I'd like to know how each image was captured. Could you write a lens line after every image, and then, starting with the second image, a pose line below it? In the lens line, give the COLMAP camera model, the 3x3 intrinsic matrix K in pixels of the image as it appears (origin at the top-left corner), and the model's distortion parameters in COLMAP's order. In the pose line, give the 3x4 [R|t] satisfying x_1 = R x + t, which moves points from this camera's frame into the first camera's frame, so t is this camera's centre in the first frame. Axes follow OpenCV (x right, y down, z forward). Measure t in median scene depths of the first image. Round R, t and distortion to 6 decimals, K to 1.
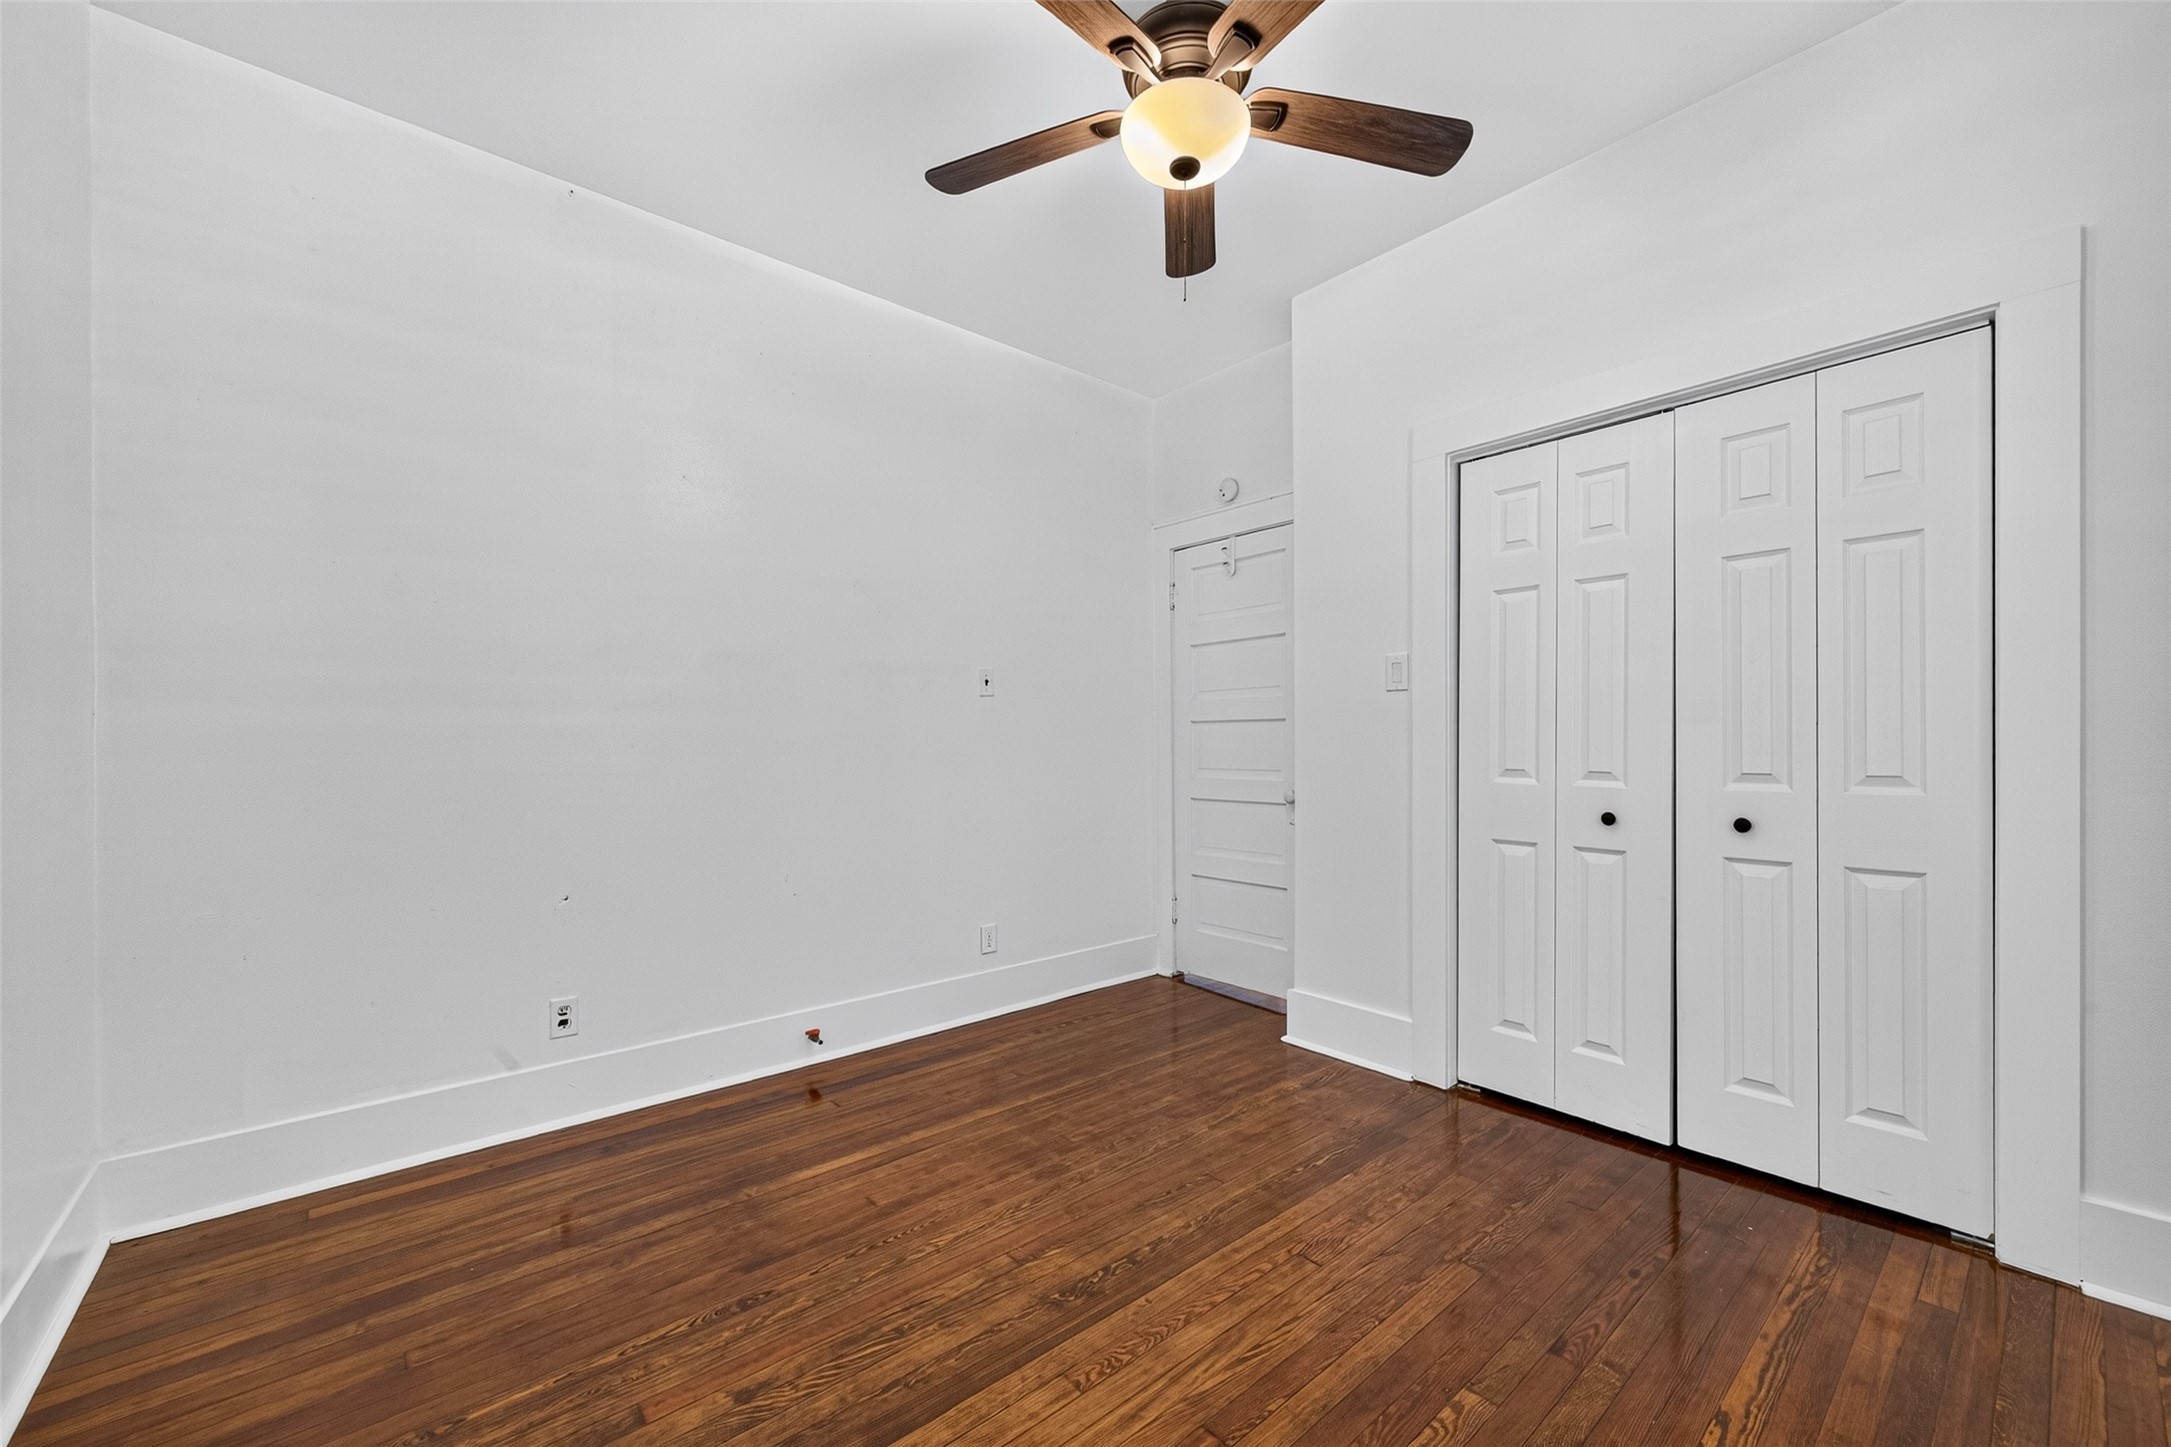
lens RADIAL K [[855.2, 0, 1097.2], [0, 855.2, 744.4], [0, 0, 1]] dist [0.001875, -0.000552]
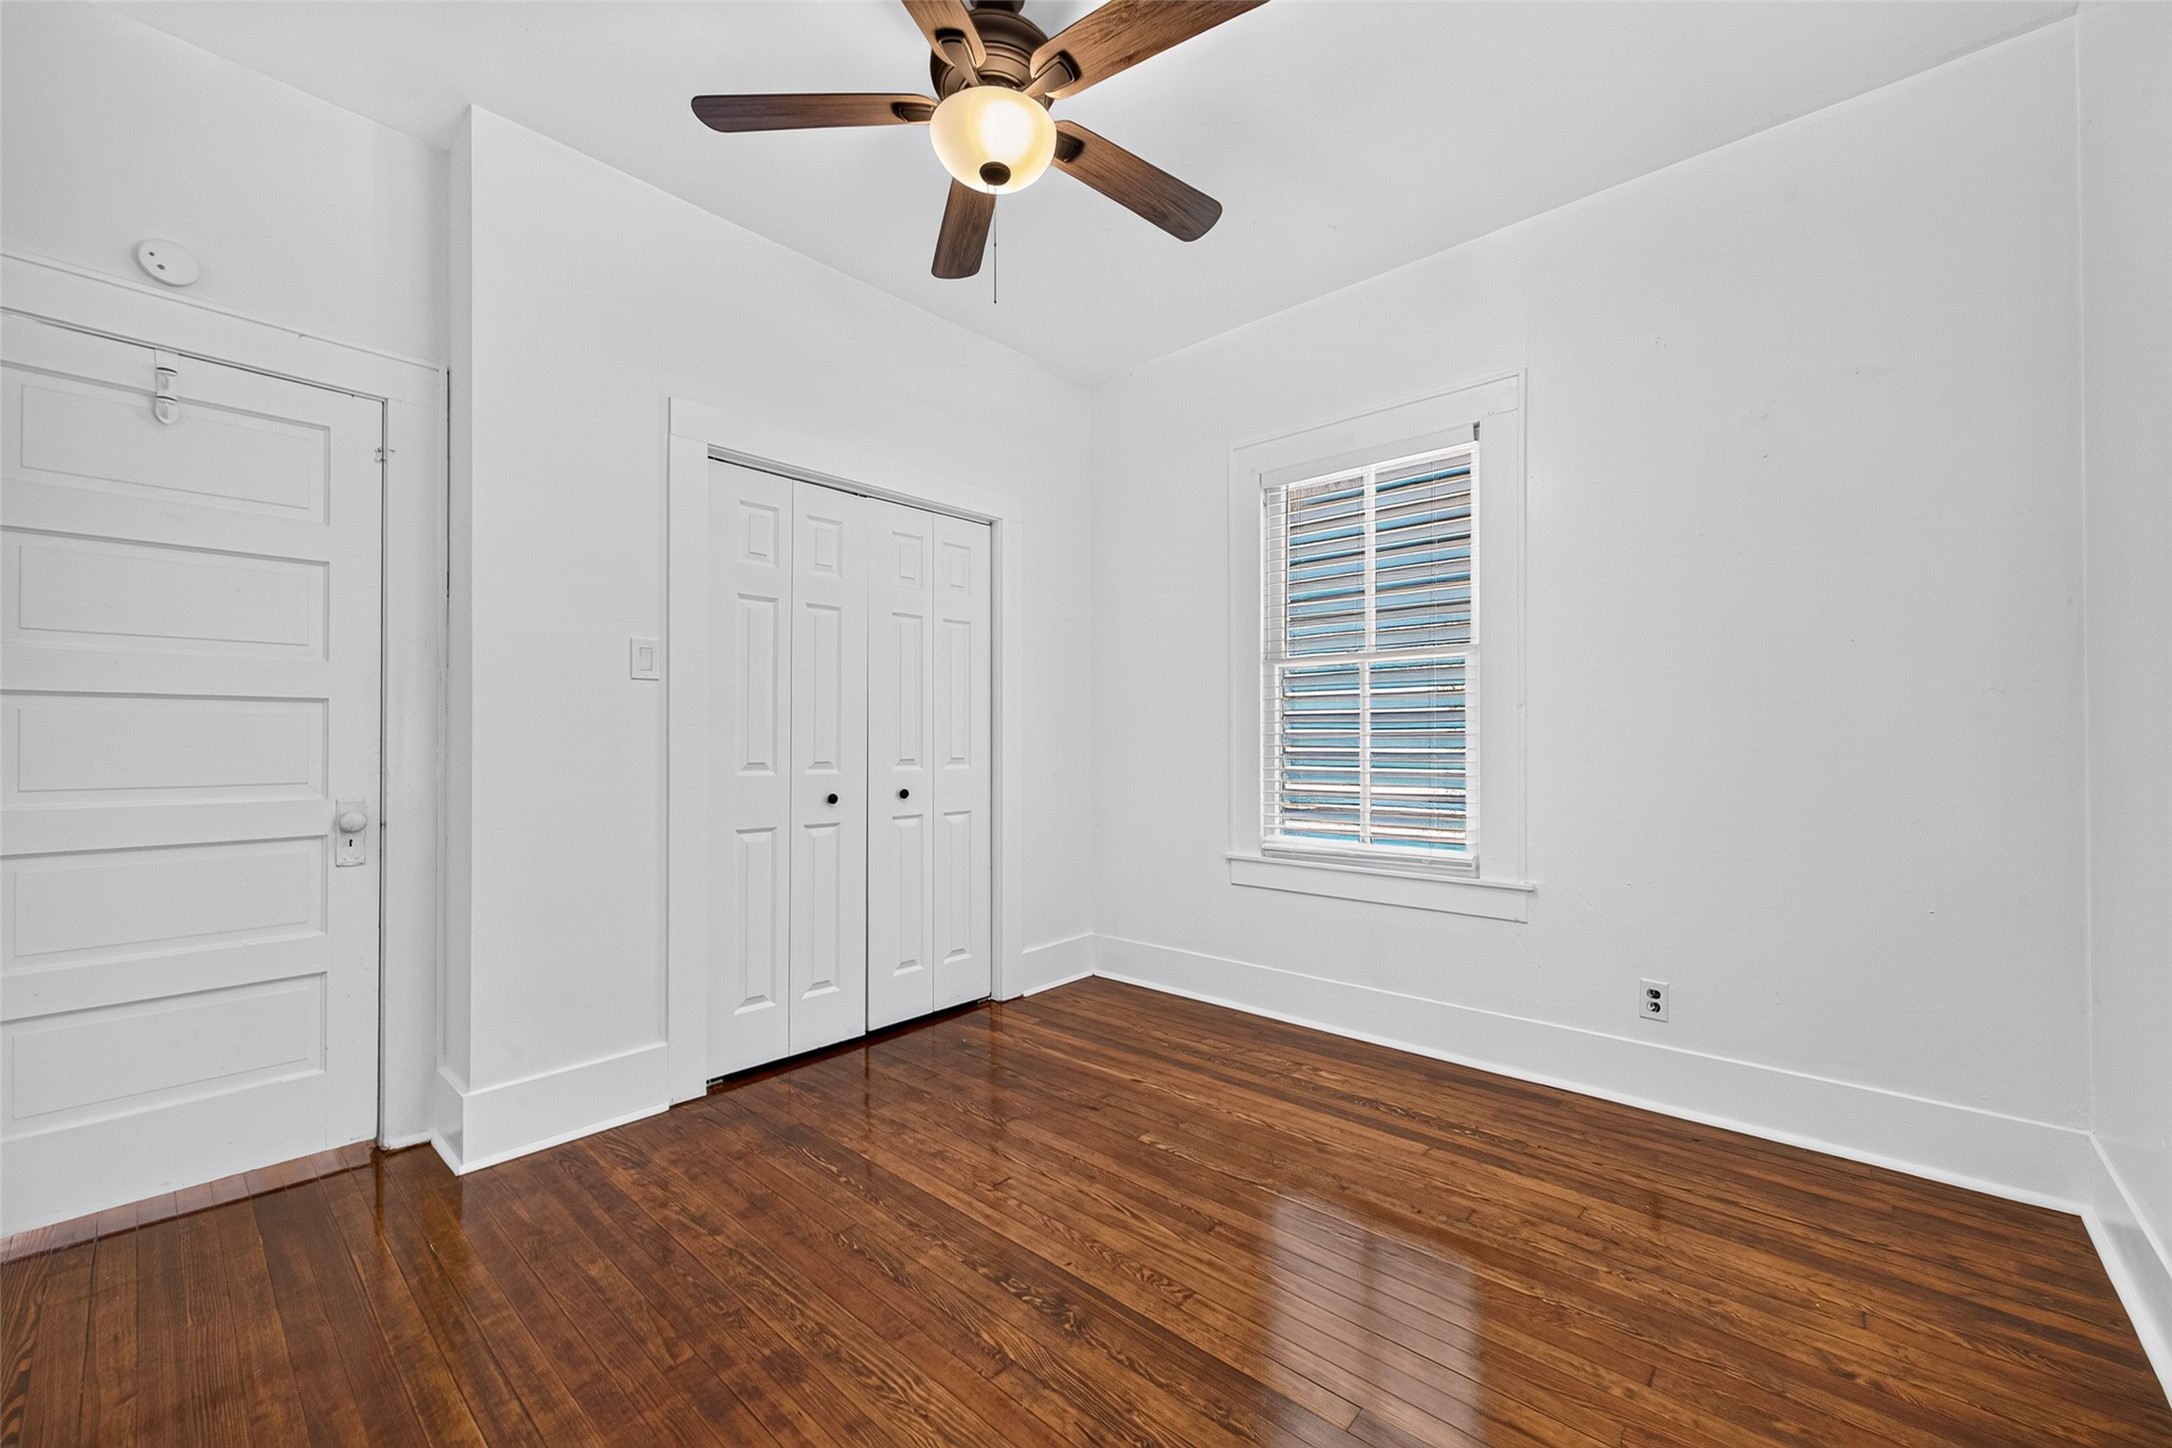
lens RADIAL K [[855.6, 0, 1097.7], [0, 855.6, 744.9], [0, 0, 1]] dist [0.001875, -0.000552]
pose [[-0.132436, -0.003313, 0.991186, -0.827359], [0.002818, 0.999989, 0.003719, 0.004230], [-0.991188, 0.003286, -0.132425, 0.920446]]
